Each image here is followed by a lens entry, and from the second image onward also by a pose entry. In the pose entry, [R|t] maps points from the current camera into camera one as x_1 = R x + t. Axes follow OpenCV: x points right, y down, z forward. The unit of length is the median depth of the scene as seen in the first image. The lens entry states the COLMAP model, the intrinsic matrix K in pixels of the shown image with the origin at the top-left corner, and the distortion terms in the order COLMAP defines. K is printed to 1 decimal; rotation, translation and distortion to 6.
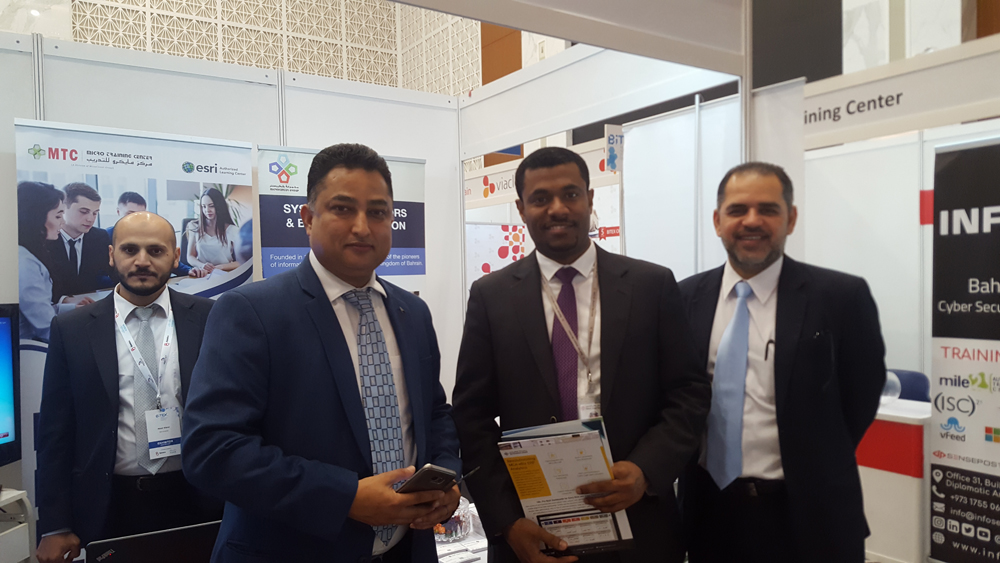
lens RADIAL K [[746.6, 0, 506.1], [0, 746.6, 293.9], [0, 0, 1]] dist [0.092491, -0.149360]
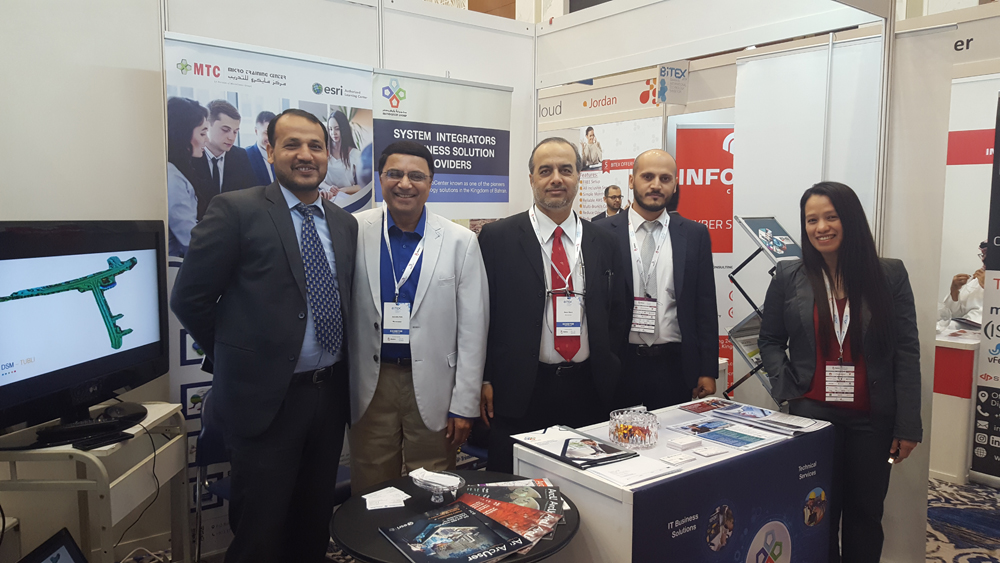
lens RADIAL K [[741.3, 0, 487.1], [0, 741.3, 281.4], [0, 0, 1]] dist [0.160394, -0.242234]
pose [[0.997172, 0.014669, 0.073702, -0.239409], [-0.020191, 0.996998, 0.074754, 0.007663], [-0.072384, -0.076031, 0.994475, -0.025572]]
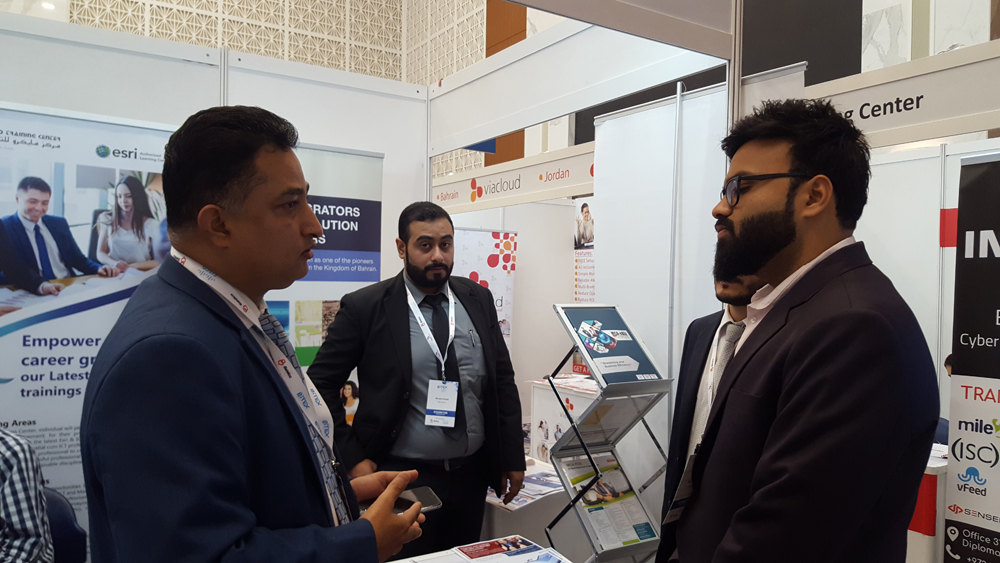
lens RADIAL K [[750.4, 0, 506.1], [0, 750.4, 284.9], [0, 0, 1]] dist [0.085231, -0.153322]
pose [[0.999219, 0.034696, -0.018905, 0.066955], [-0.035139, 0.999102, -0.023676, -0.007615], [0.018067, 0.024321, 0.999541, 0.121688]]
